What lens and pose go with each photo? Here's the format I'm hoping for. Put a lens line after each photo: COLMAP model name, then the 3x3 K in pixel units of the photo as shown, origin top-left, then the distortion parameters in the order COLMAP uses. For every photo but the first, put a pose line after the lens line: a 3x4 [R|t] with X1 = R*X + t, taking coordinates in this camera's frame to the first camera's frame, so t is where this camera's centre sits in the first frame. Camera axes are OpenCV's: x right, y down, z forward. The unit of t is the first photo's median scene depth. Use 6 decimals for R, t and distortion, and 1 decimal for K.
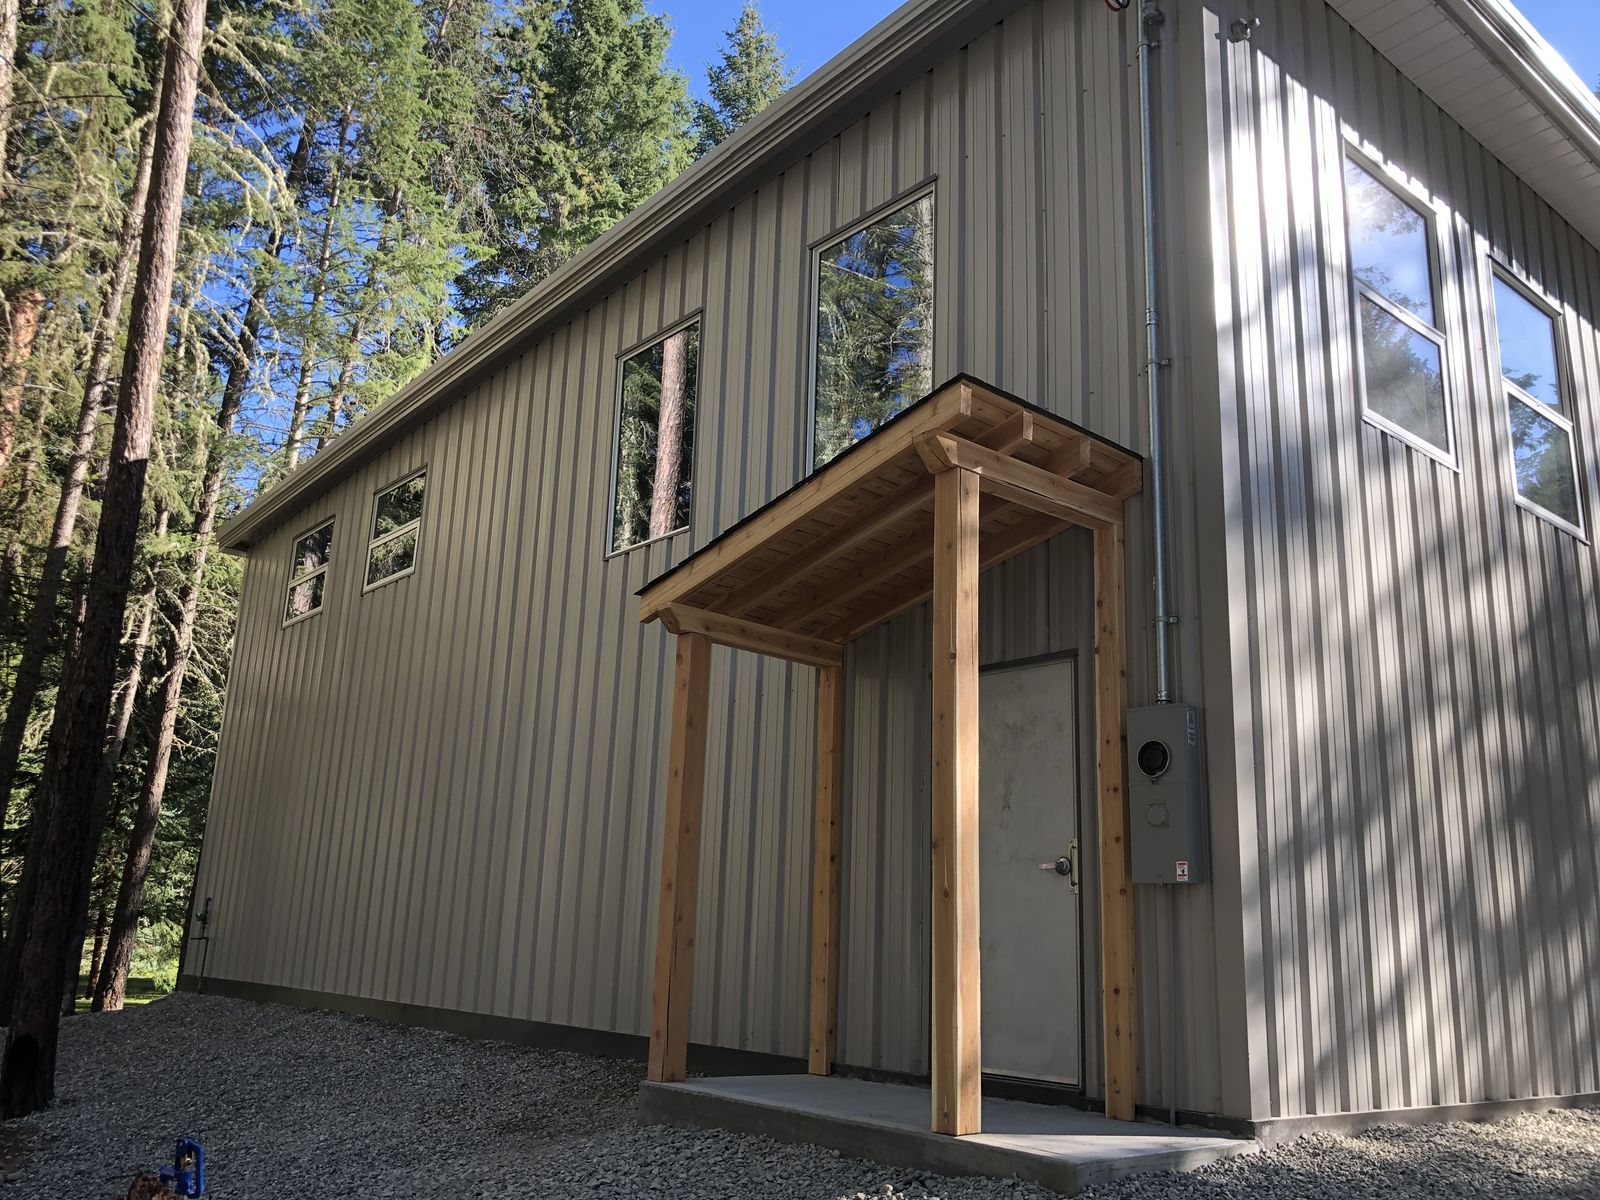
lens RADIAL K [[1348.1, 0, 800.0], [0, 1348.1, 600.0], [0, 0, 1]] dist [0.012438, 0.012904]
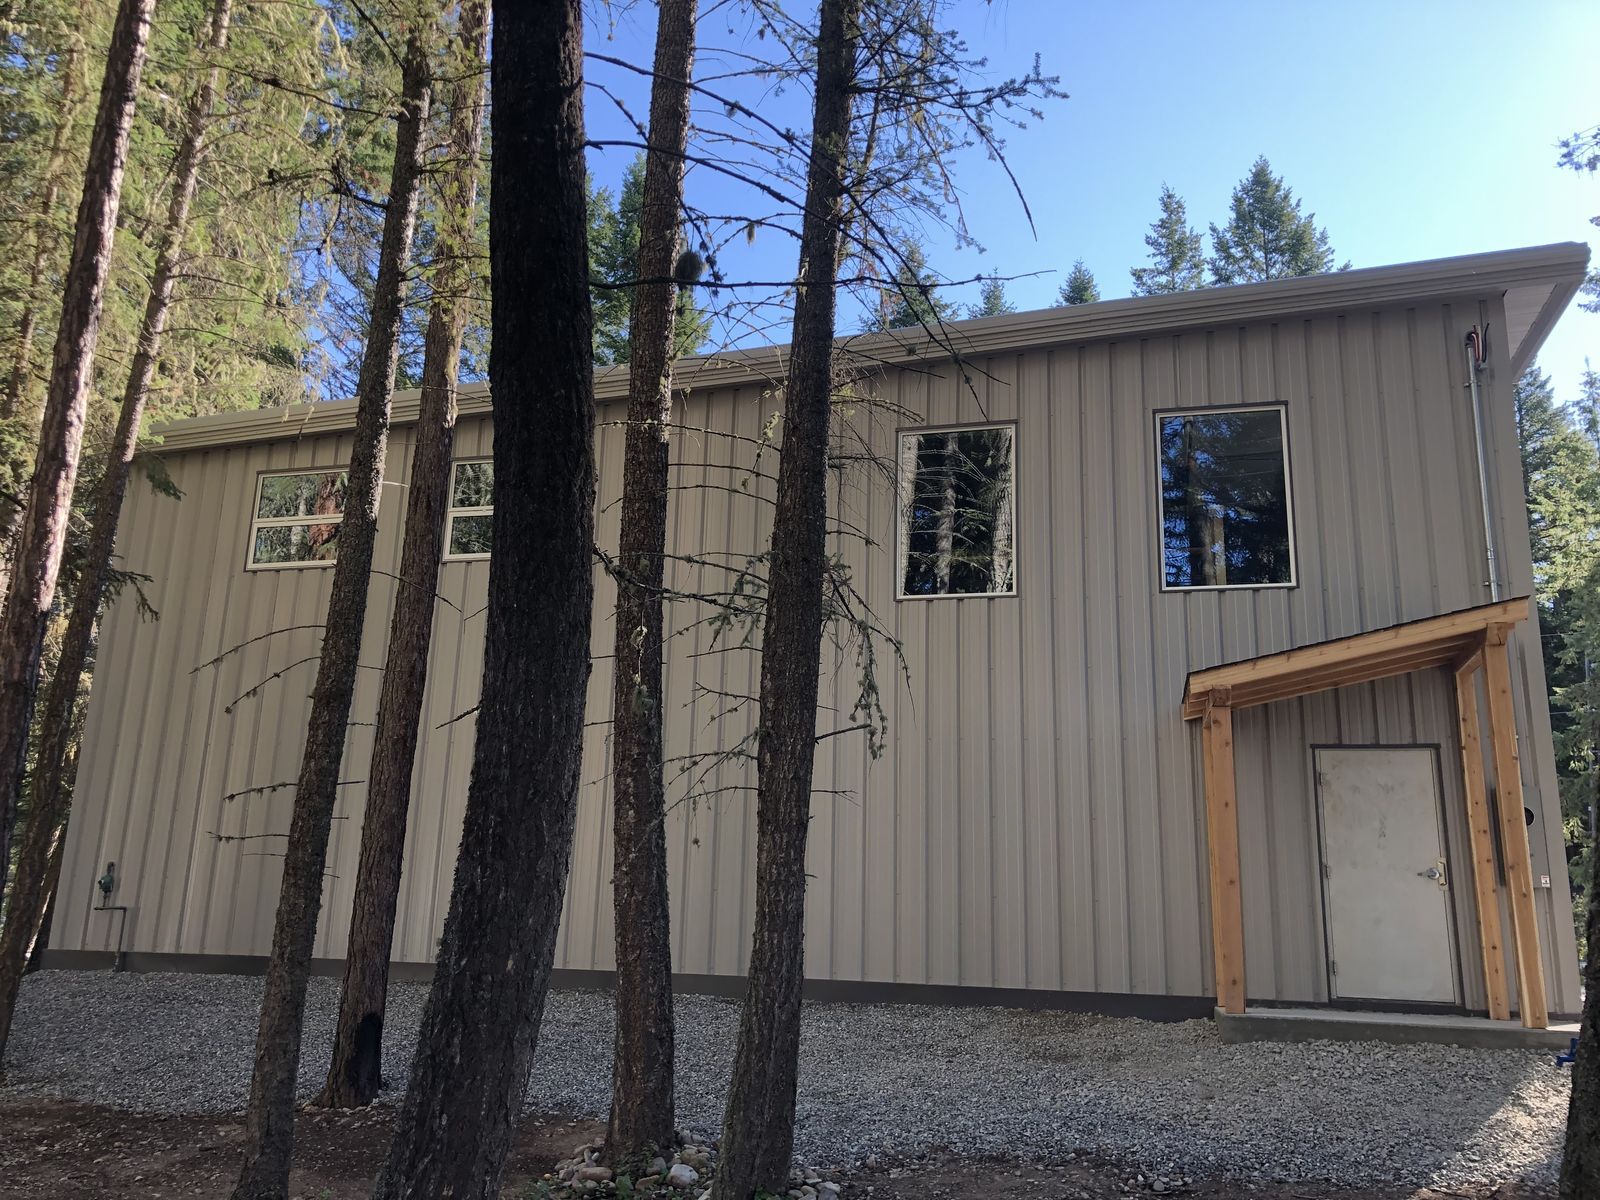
lens RADIAL K [[1348.1, 0, 800.0], [0, 1348.1, 600.0], [0, 0, 1]] dist [0.012438, 0.012904]
pose [[0.808282, 0.127869, 0.574743, -1.445473], [-0.145841, 0.989195, -0.014975, 0.000882], [-0.570448, -0.071717, 0.818197, 0.098670]]
